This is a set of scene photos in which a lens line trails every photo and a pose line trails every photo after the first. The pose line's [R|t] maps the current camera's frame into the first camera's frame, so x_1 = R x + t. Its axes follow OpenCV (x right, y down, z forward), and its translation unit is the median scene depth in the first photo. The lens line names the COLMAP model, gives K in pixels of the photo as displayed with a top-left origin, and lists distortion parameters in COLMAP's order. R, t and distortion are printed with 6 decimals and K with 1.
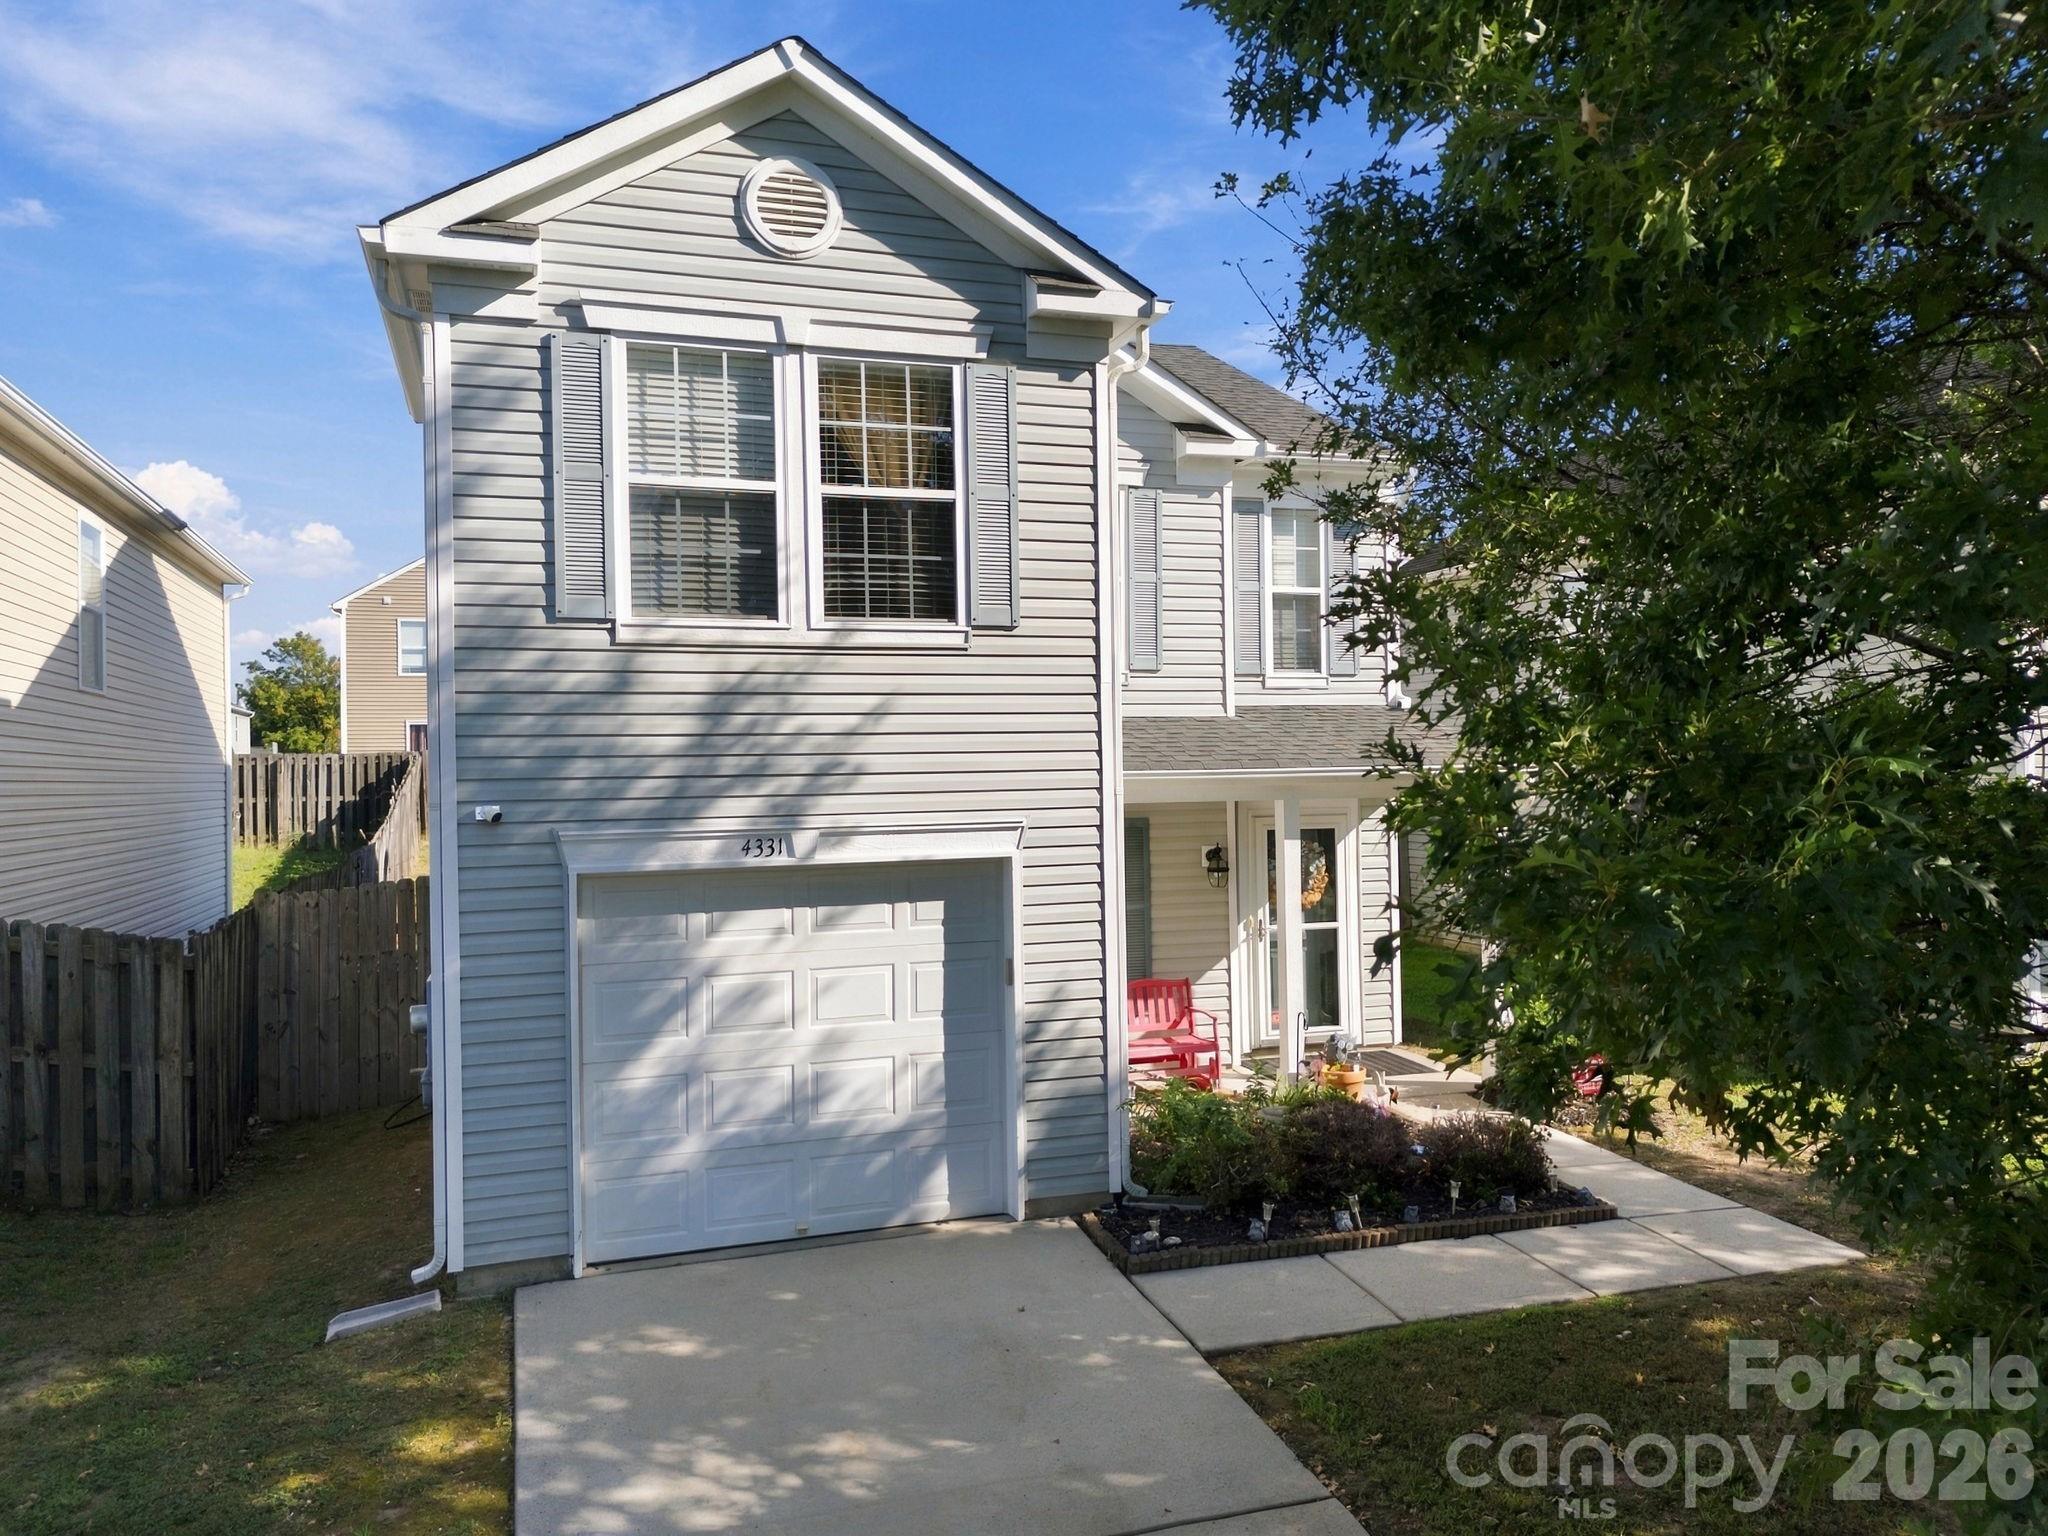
lens RADIAL K [[1502.6, 0, 1030.5], [0, 1502.6, 768.6], [0, 0, 1]] dist [0.069506, -0.069318]
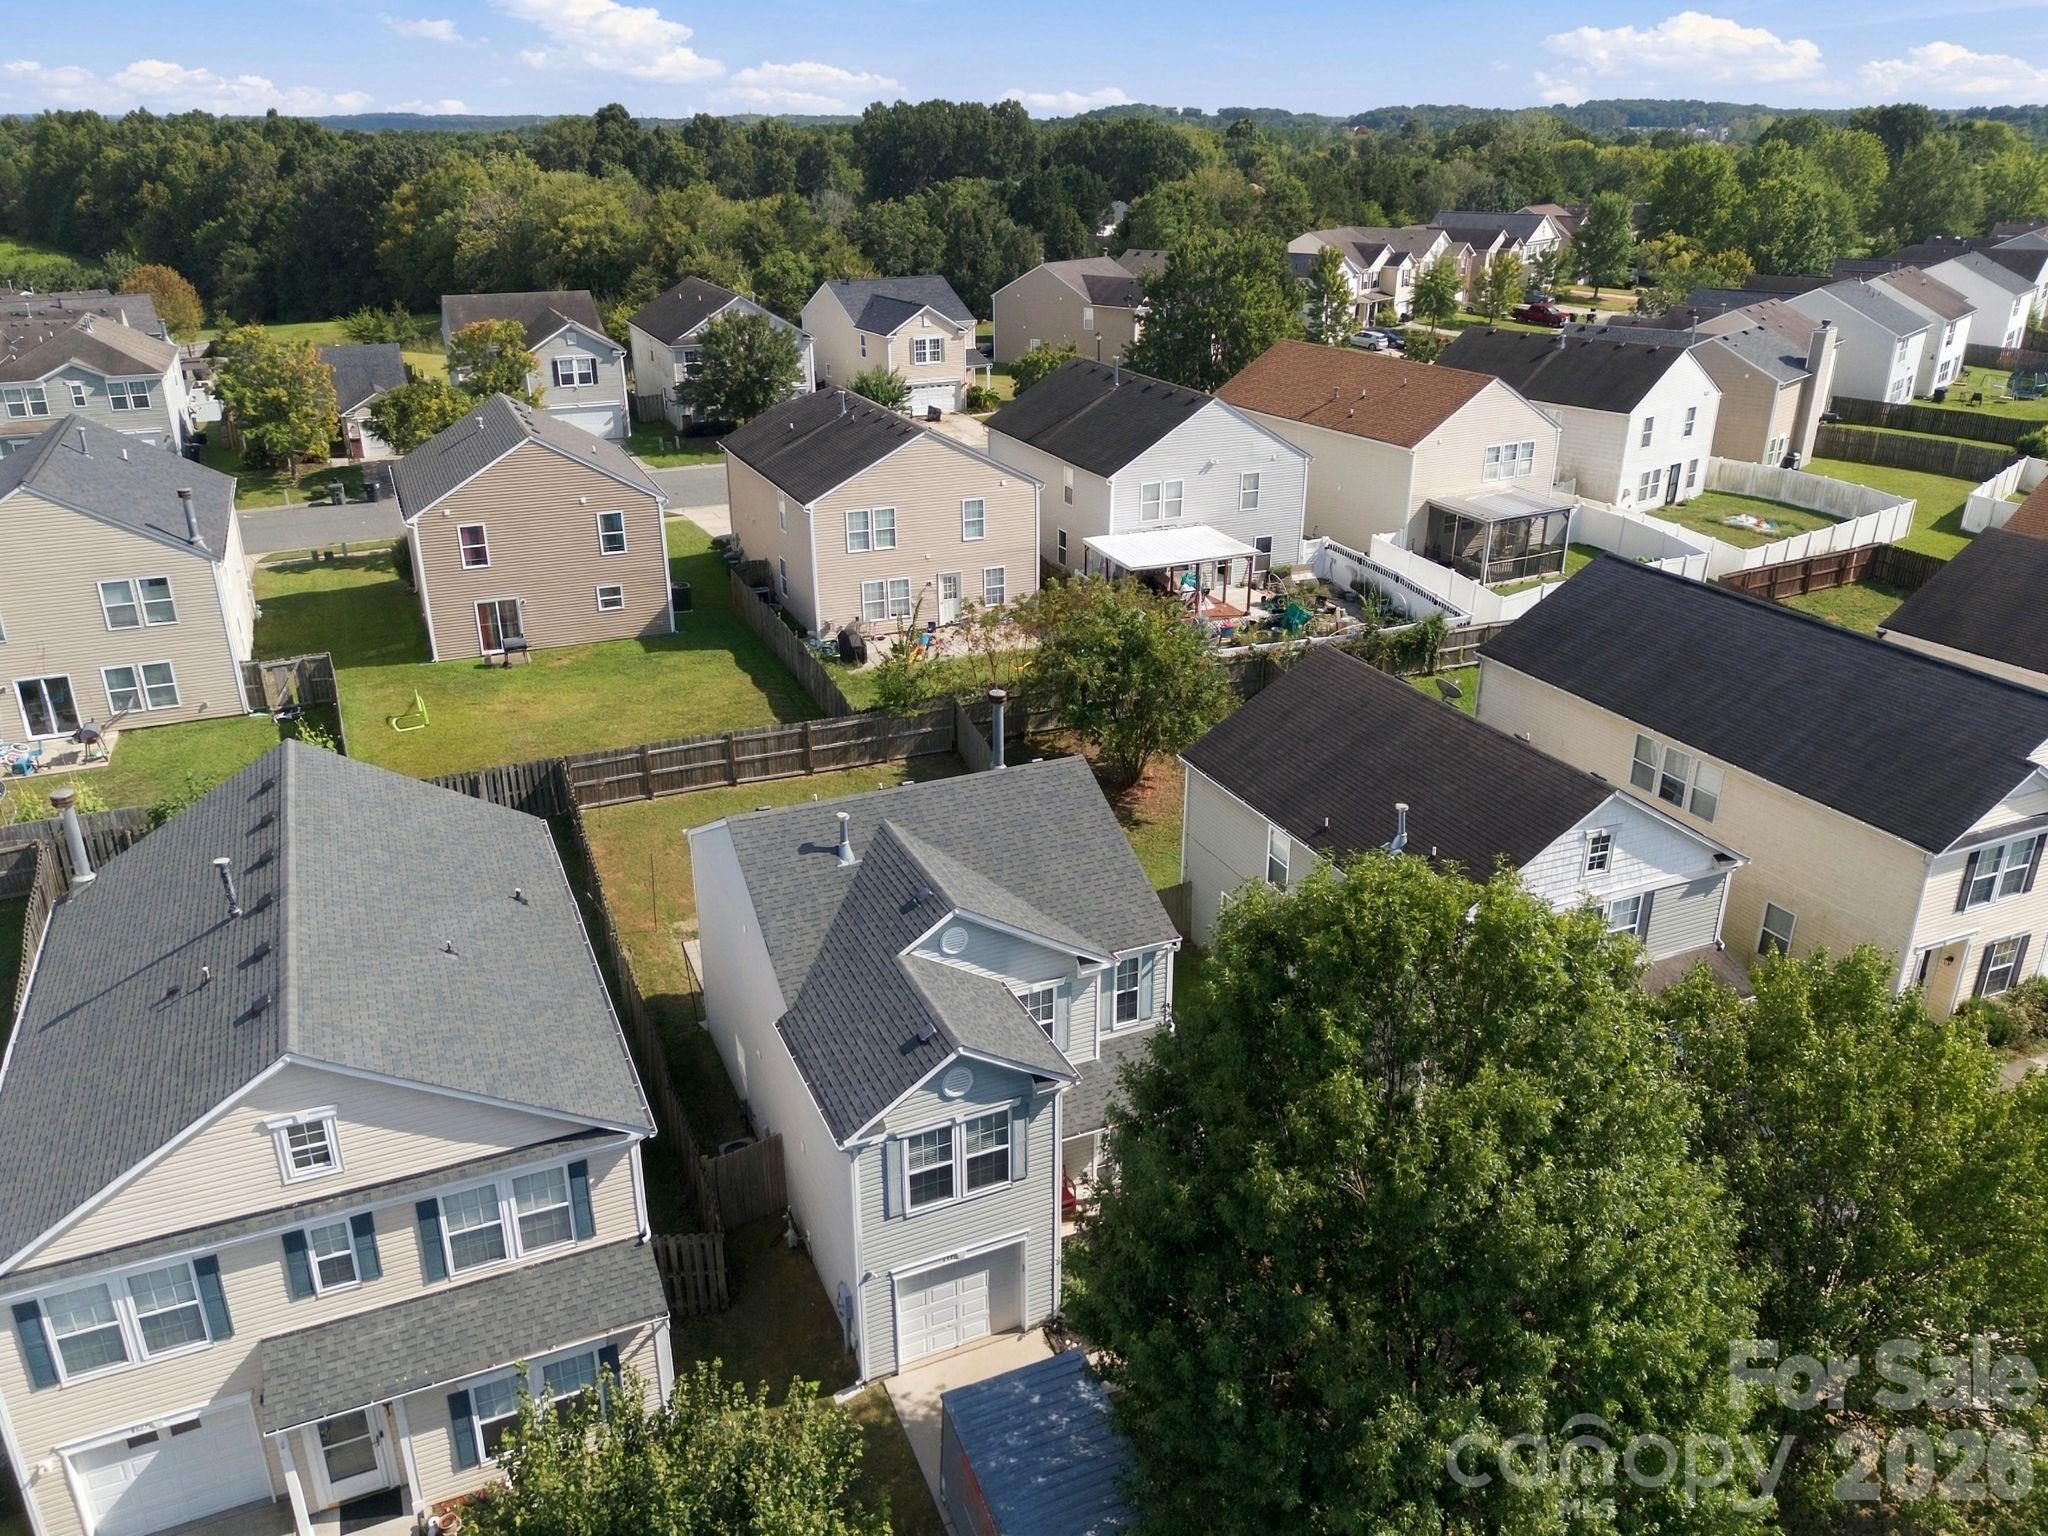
lens RADIAL K [[1502.6, 0, 1030.5], [0, 1502.6, 768.6], [0, 0, 1]] dist [0.069506, -0.069318]
pose [[0.995565, -0.021072, 0.091684, -0.262759], [-0.017192, 0.917422, 0.397545, -2.043015], [-0.092490, -0.397358, 0.912991, -1.427335]]
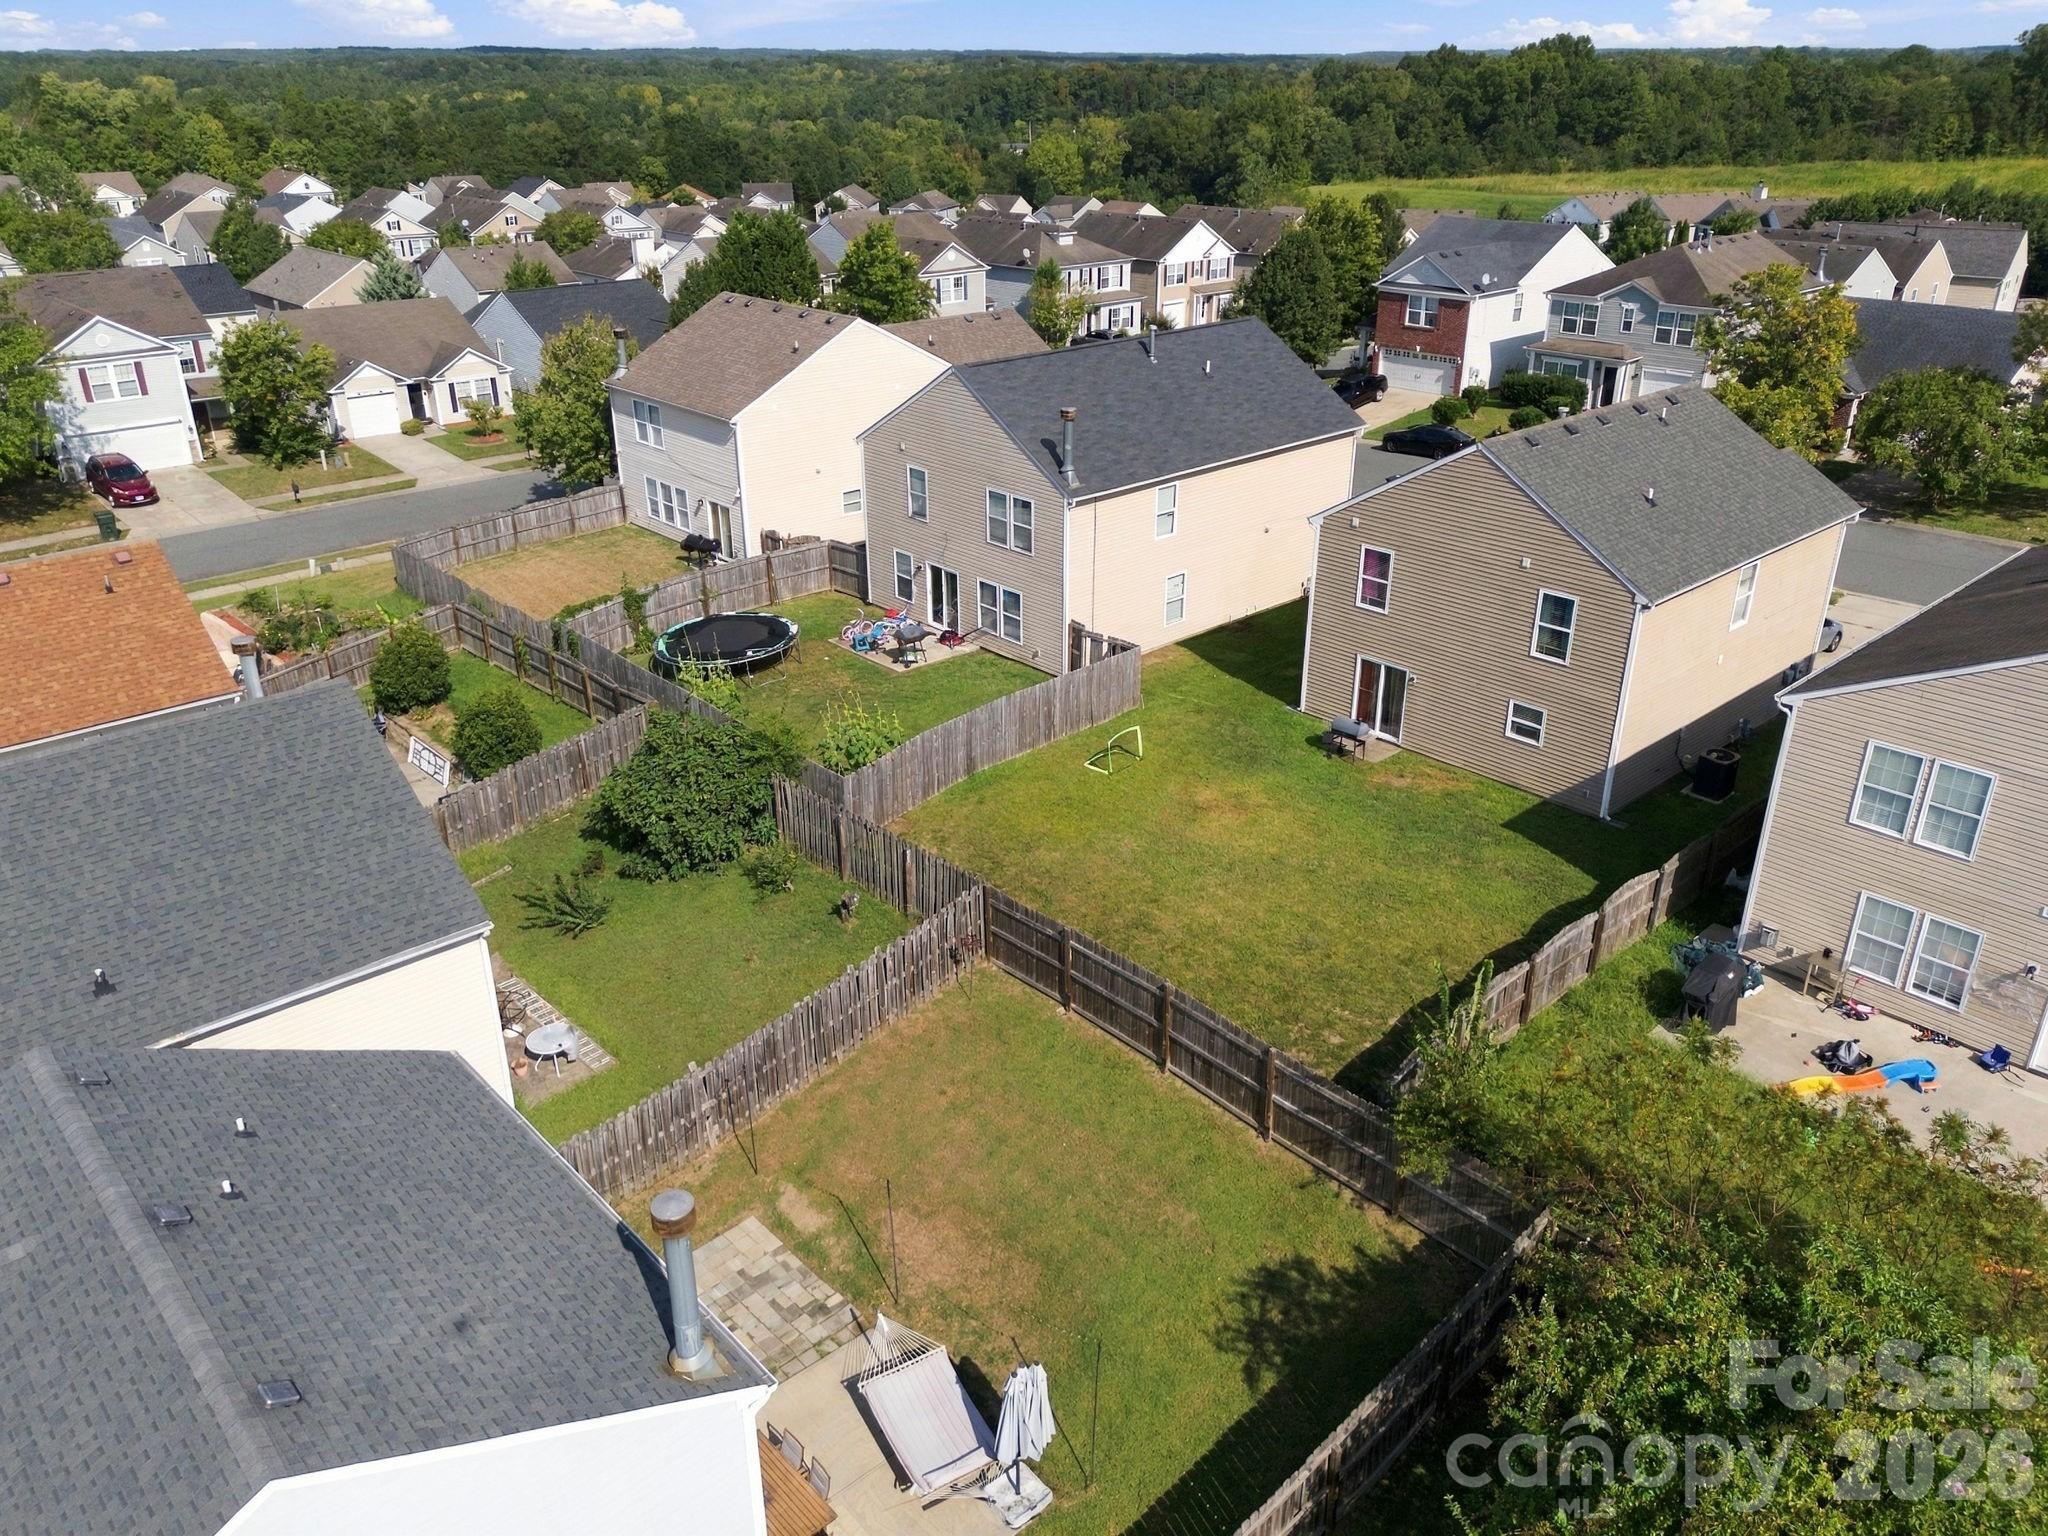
lens RADIAL K [[1502.6, 0, 1030.5], [0, 1502.6, 768.6], [0, 0, 1]] dist [0.069506, -0.069318]
pose [[0.400731, 0.401850, -0.823366, 1.394678], [0.002388, 0.898218, 0.439544, -1.762254], [0.916193, -0.178105, 0.358984, 2.322716]]
